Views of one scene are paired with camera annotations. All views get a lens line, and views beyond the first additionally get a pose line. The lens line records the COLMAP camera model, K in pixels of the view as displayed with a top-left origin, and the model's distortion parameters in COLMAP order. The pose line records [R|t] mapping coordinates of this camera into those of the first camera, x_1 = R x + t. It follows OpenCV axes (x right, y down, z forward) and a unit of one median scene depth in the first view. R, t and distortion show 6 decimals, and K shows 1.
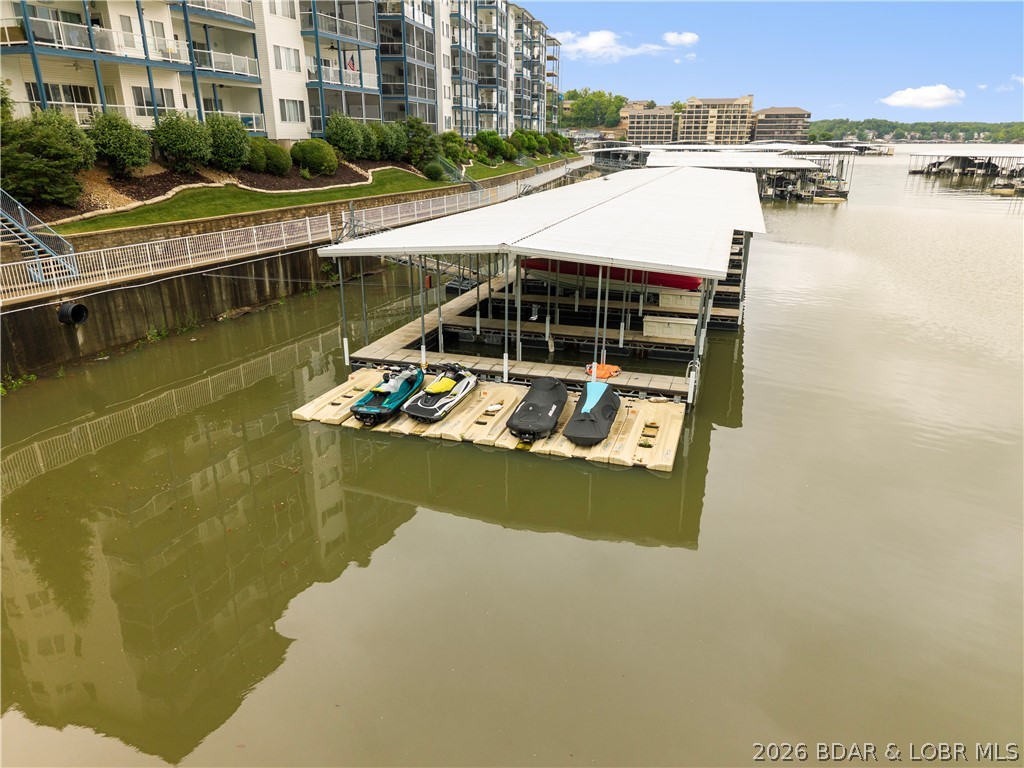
lens RADIAL K [[710.8, 0, 512.0], [0, 710.8, 384.0], [0, 0, 1]] dist [0.002155, 0.001967]
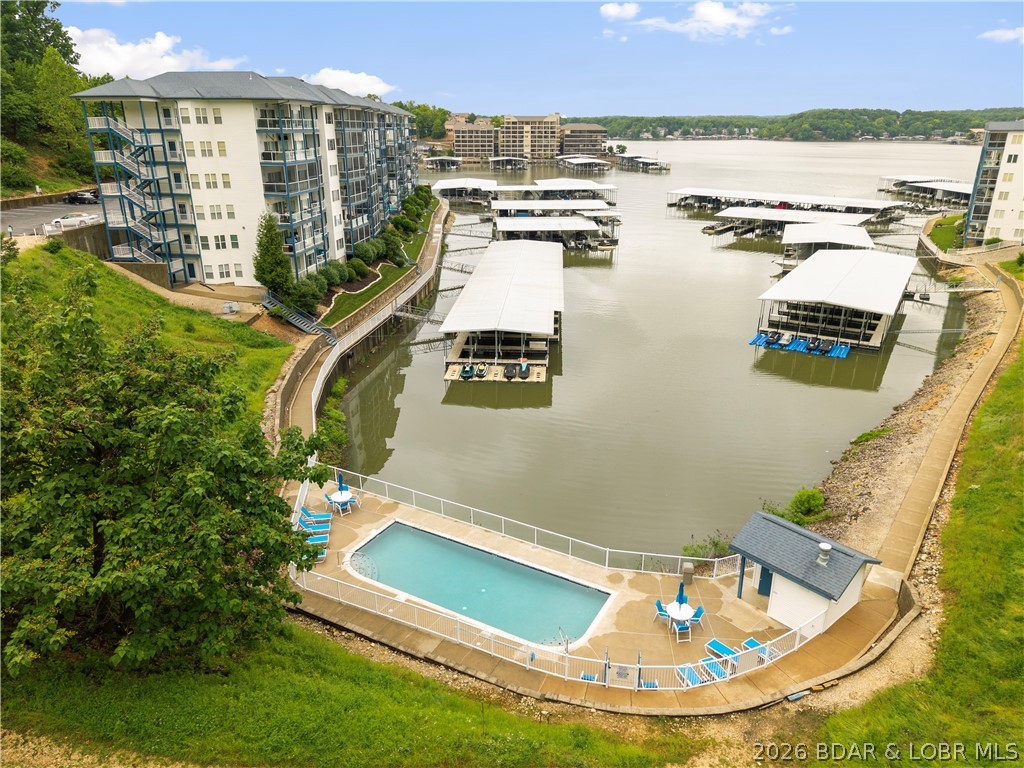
lens RADIAL K [[710.8, 0, 512.0], [0, 710.8, 384.0], [0, 0, 1]] dist [0.002155, 0.001967]
pose [[0.970697, -0.086372, 0.224246, -0.339566], [0.083356, 0.996257, 0.022899, 0.006928], [-0.225385, -0.003536, 0.974263, -1.138684]]
